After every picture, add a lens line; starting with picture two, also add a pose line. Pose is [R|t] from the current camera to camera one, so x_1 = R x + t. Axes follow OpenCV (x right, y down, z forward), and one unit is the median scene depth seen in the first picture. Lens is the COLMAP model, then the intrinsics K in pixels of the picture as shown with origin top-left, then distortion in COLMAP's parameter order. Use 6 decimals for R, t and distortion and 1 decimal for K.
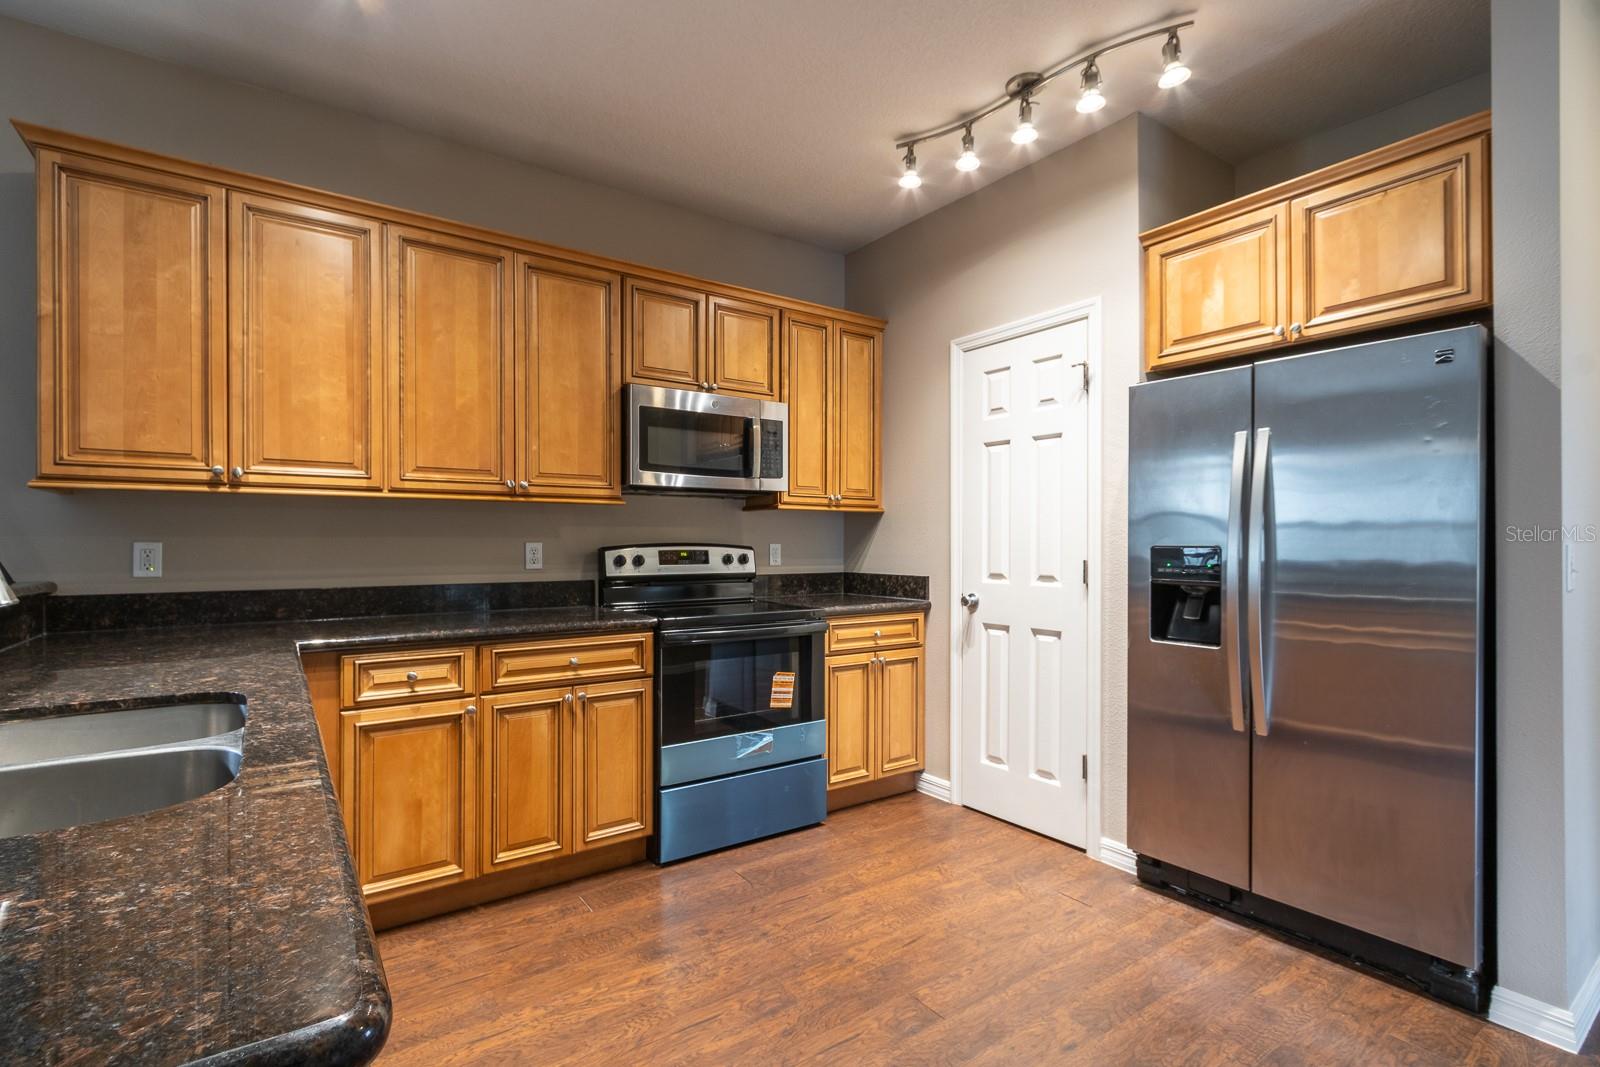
lens RADIAL K [[739.7, 0, 766.3], [0, 739.7, 544.5], [0, 0, 1]] dist [-0.000897, 0.000088]
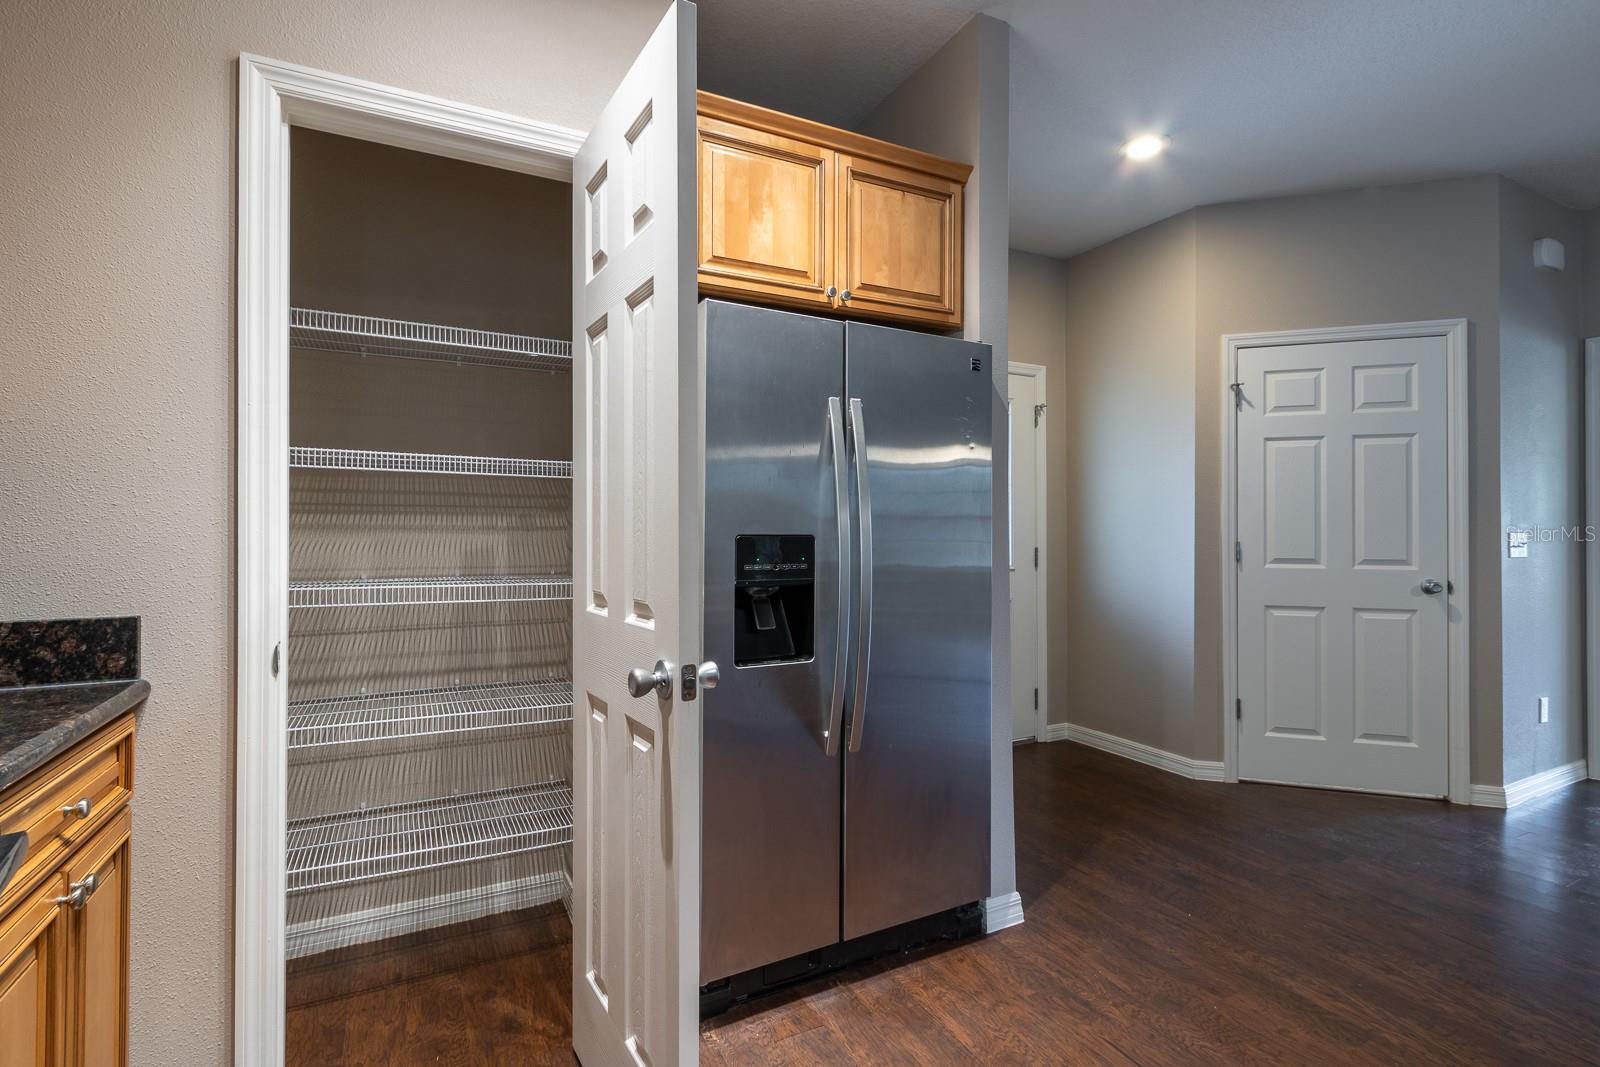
lens RADIAL K [[747.9, 0, 803.0], [0, 747.9, 528.4], [0, 0, 1]] dist [-0.000155, -0.000145]
pose [[0.117158, 0.003546, 0.993107, -0.171224], [0.002457, 0.999990, -0.003861, -0.001189], [-0.993110, 0.002892, 0.117148, 0.789011]]
